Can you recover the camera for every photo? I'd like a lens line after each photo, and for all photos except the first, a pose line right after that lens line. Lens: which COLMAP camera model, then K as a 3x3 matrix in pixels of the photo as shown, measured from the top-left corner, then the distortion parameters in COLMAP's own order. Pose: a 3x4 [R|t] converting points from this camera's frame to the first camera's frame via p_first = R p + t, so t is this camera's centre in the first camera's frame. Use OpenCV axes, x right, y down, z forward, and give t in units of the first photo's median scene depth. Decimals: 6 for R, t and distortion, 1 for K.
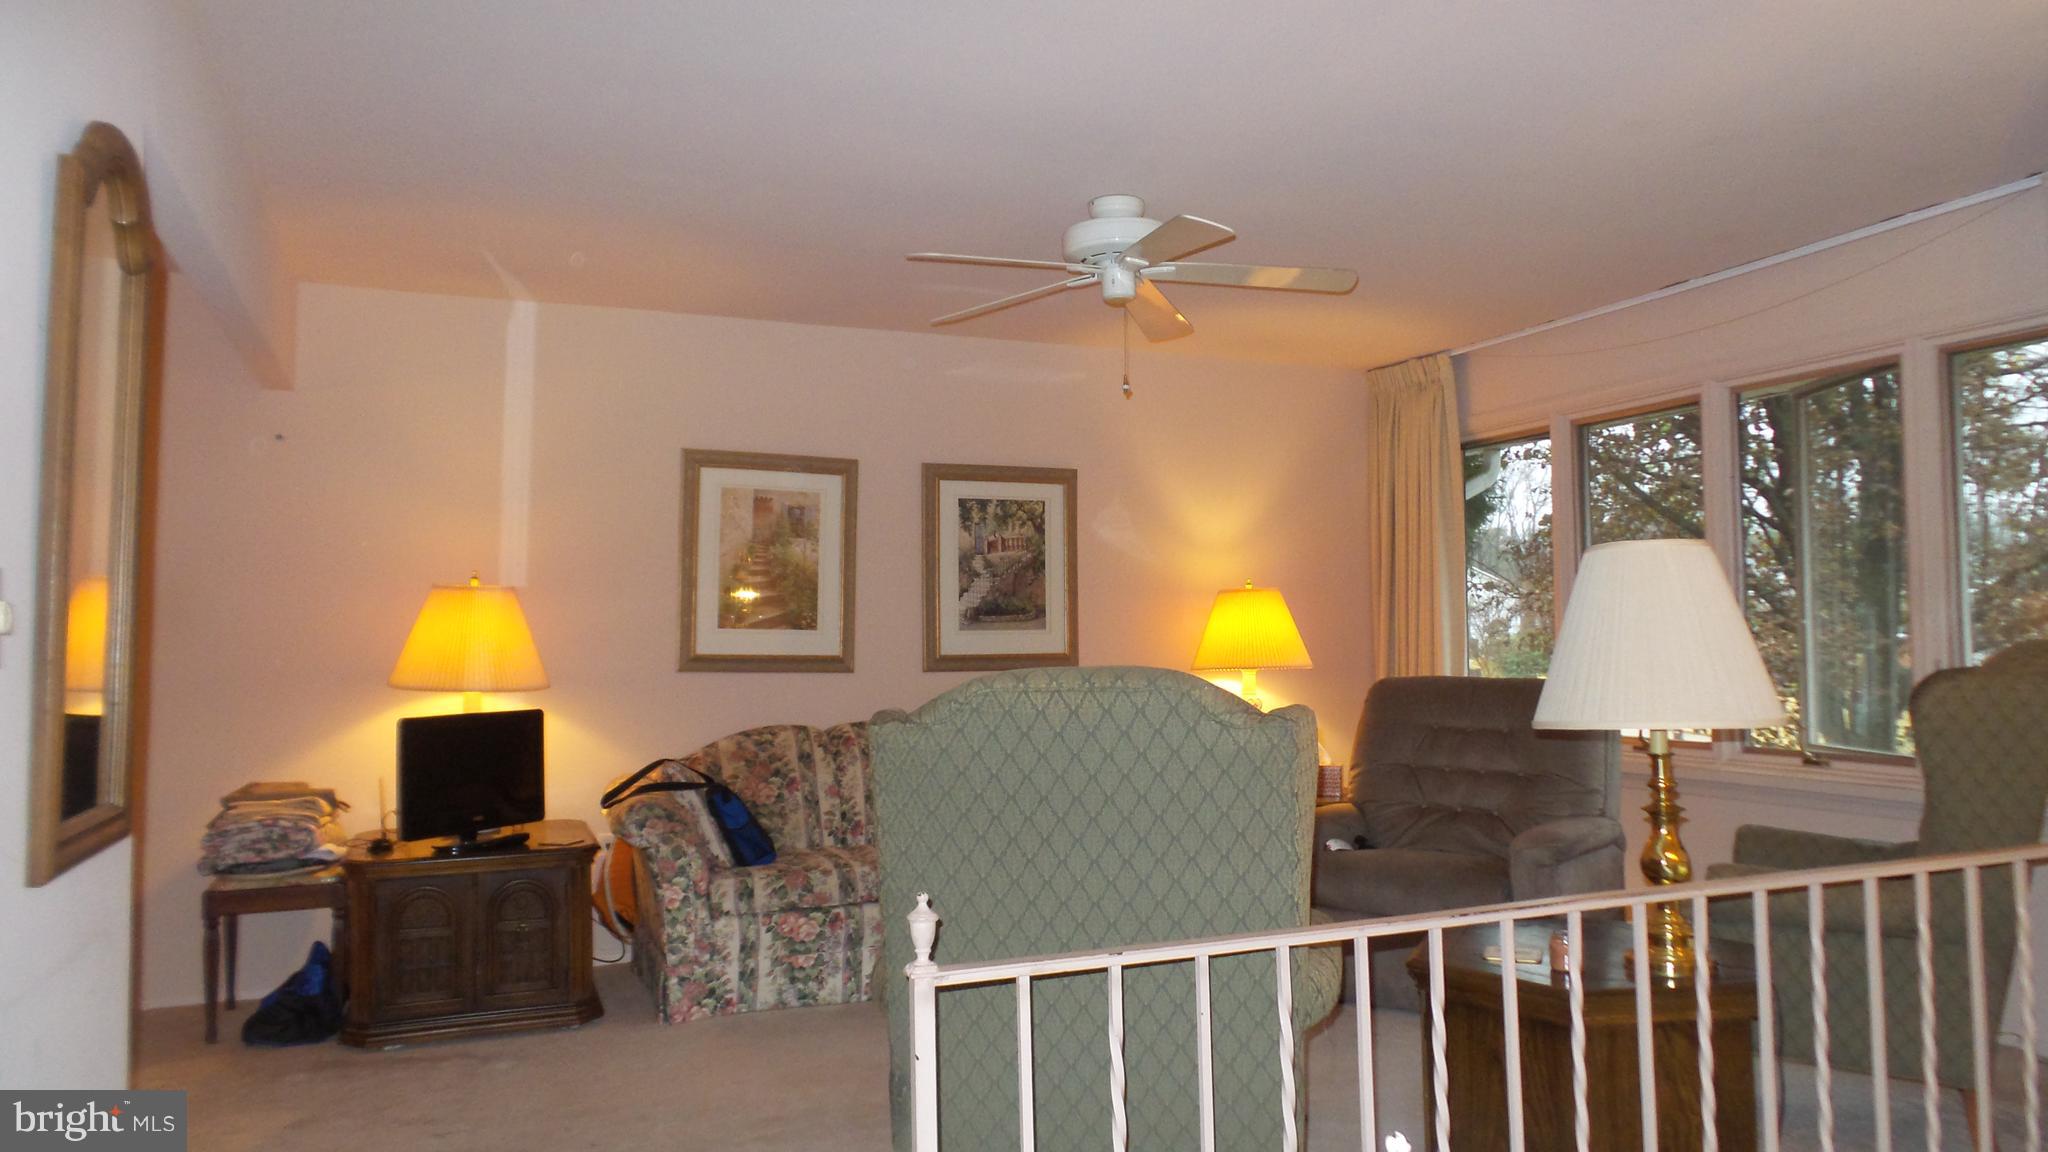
lens RADIAL K [[1414.6, 0, 1032.4], [0, 1414.6, 572.5], [0, 0, 1]] dist [0.006502, 0.001546]
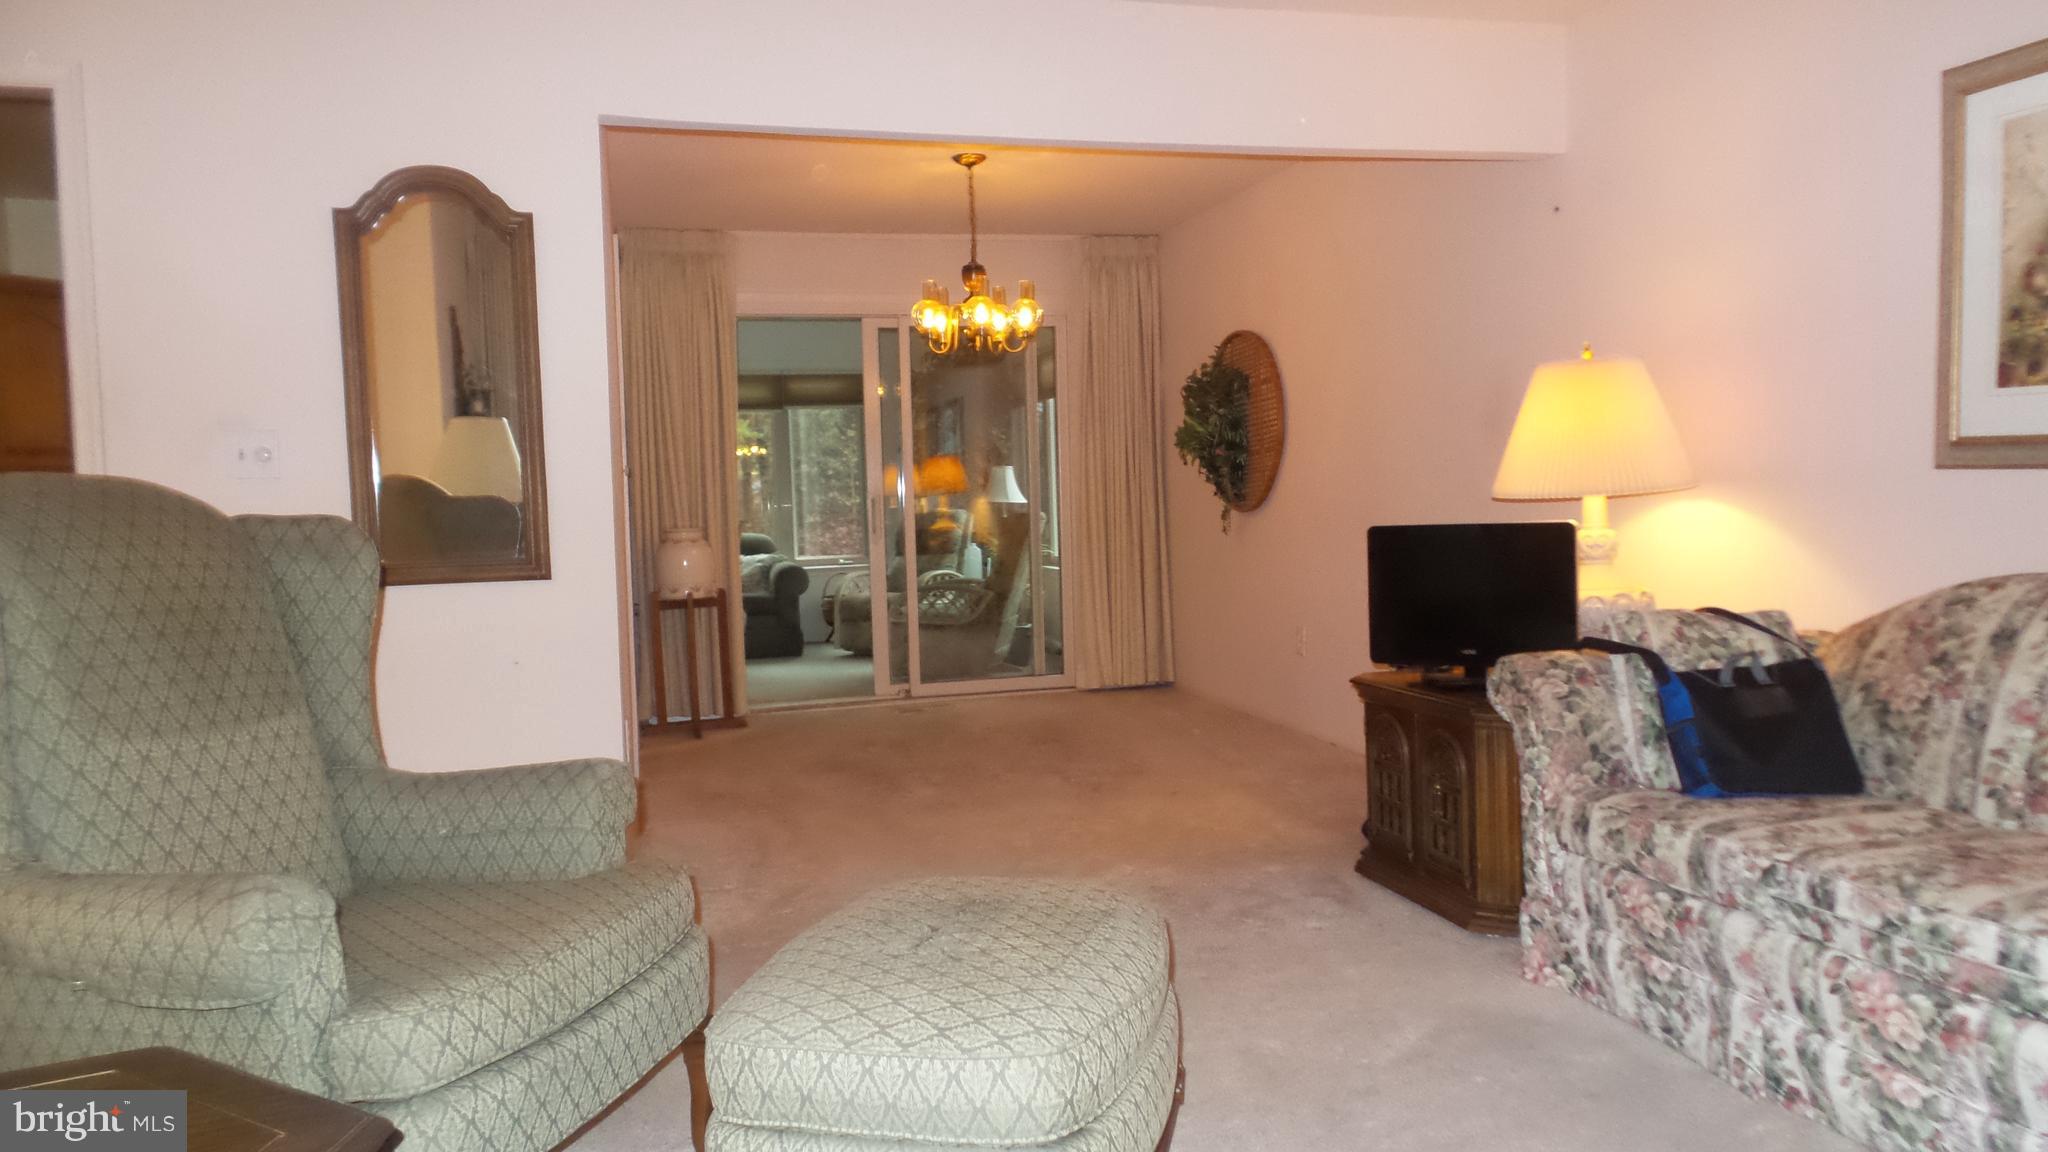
lens RADIAL K [[1414.6, 0, 1027.6], [0, 1414.6, 564.1], [0, 0, 1]] dist [0.006502, 0.001546]
pose [[-0.111508, 0.063209, -0.991751, 0.432463], [0.079886, 0.995316, 0.054454, 0.056312], [0.990547, -0.073155, -0.116035, 0.818776]]
